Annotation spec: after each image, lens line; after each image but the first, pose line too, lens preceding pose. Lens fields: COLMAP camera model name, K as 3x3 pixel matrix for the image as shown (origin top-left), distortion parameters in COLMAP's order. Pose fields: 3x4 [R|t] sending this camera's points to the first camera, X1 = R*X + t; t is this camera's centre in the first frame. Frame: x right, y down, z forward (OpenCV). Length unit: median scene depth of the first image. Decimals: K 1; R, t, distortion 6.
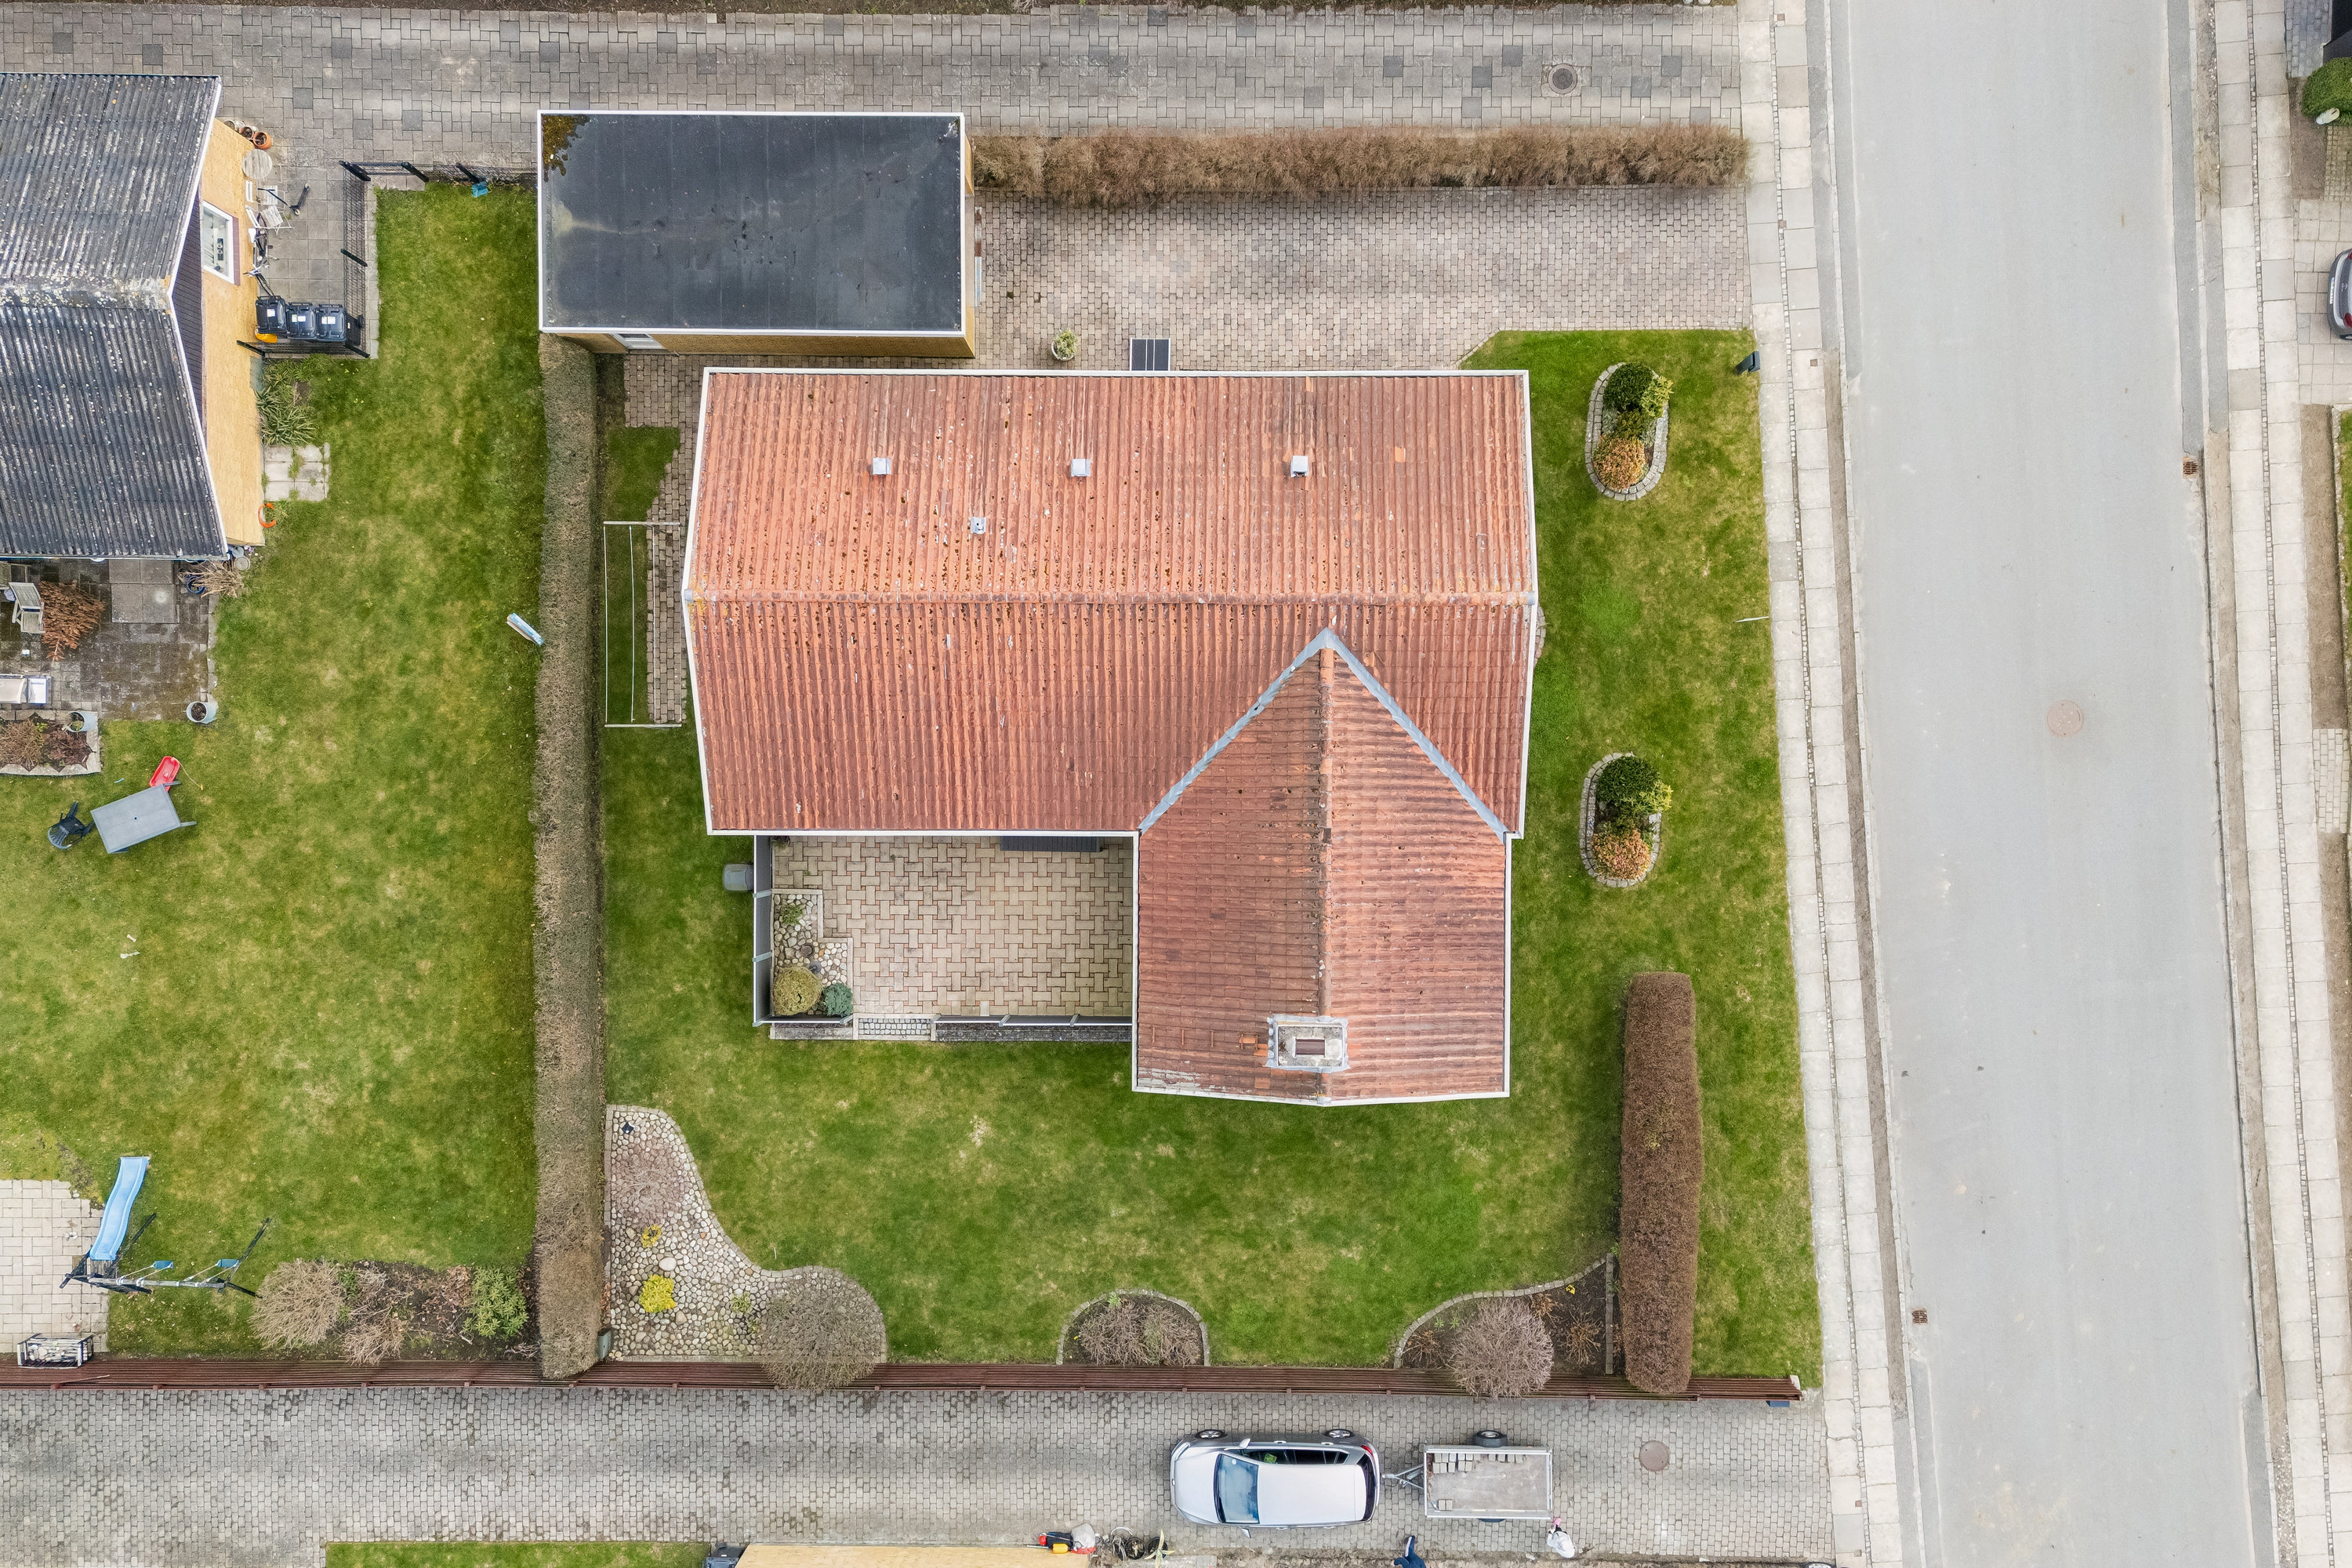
lens RADIAL K [[2068.9, 0, 1176.0], [0, 2068.9, 784.0], [0, 0, 1]] dist [0.096969, -0.004844]
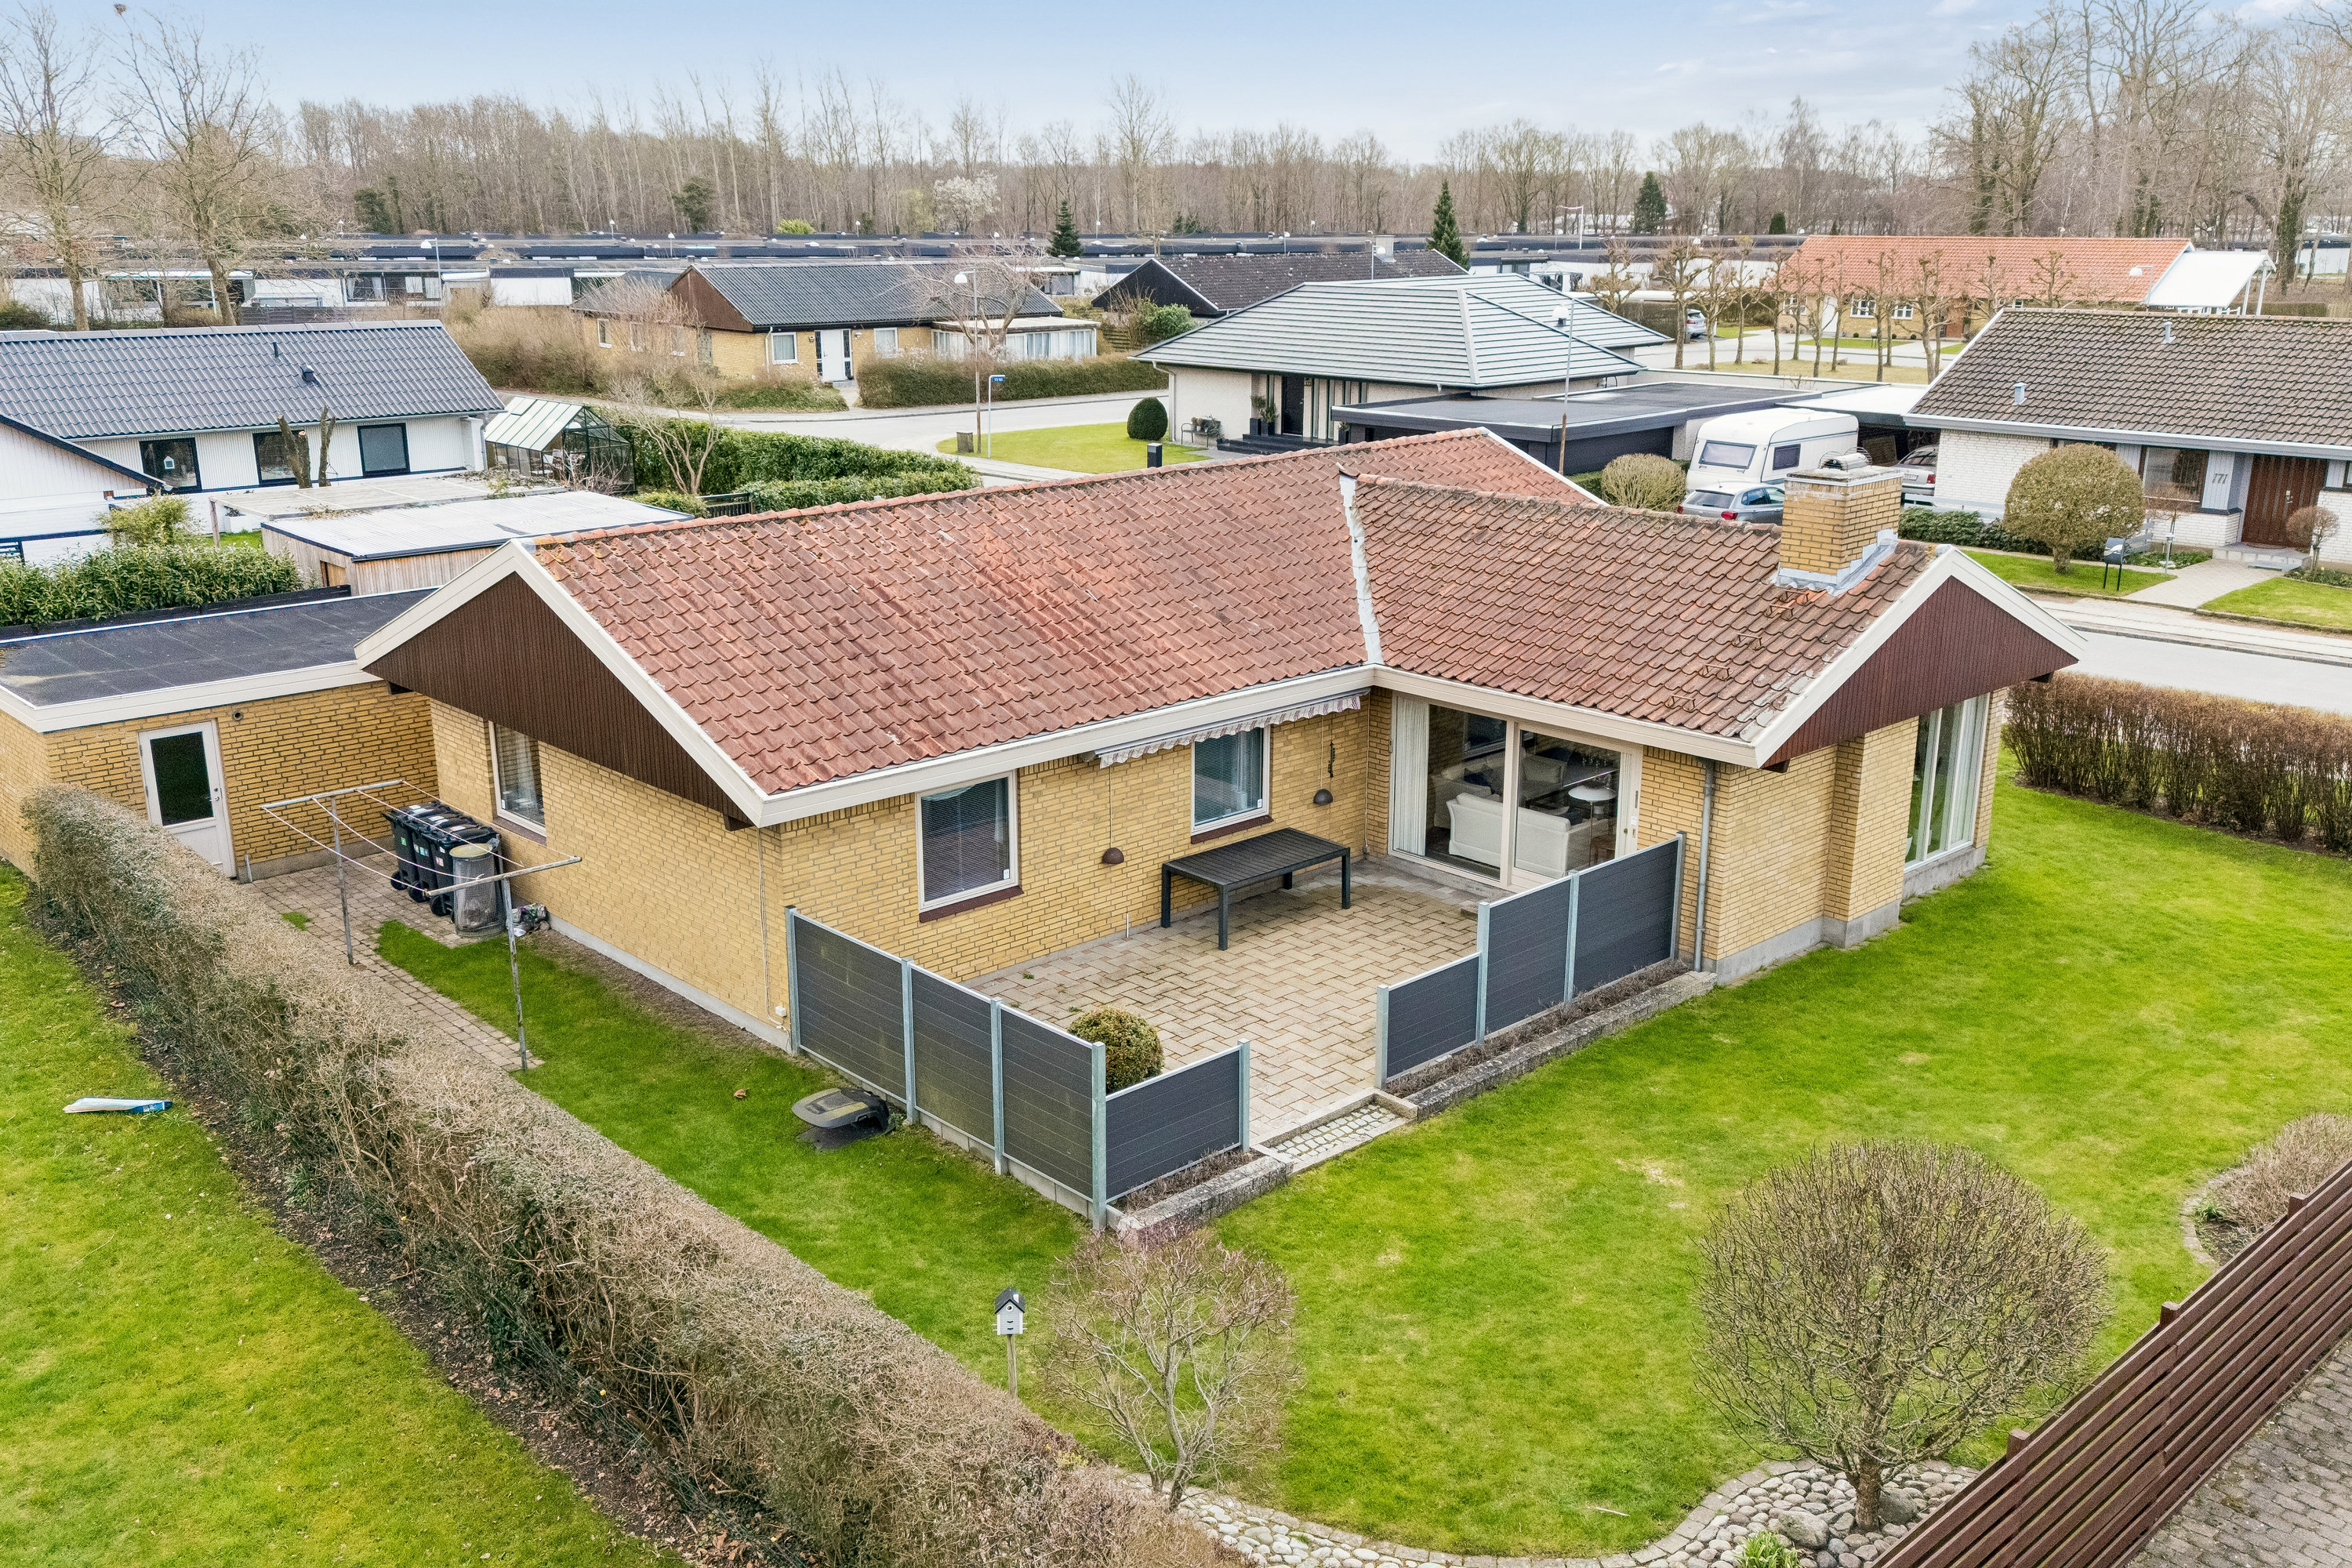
lens RADIAL K [[2068.9, 0, 1176.0], [0, 2068.9, 784.0], [0, 0, 1]] dist [0.096969, -0.004844]
pose [[0.720317, -0.174248, 0.671402, -0.435824], [0.693508, 0.200139, -0.692092, 0.377548], [-0.013778, 0.964148, 0.265006, 0.813011]]
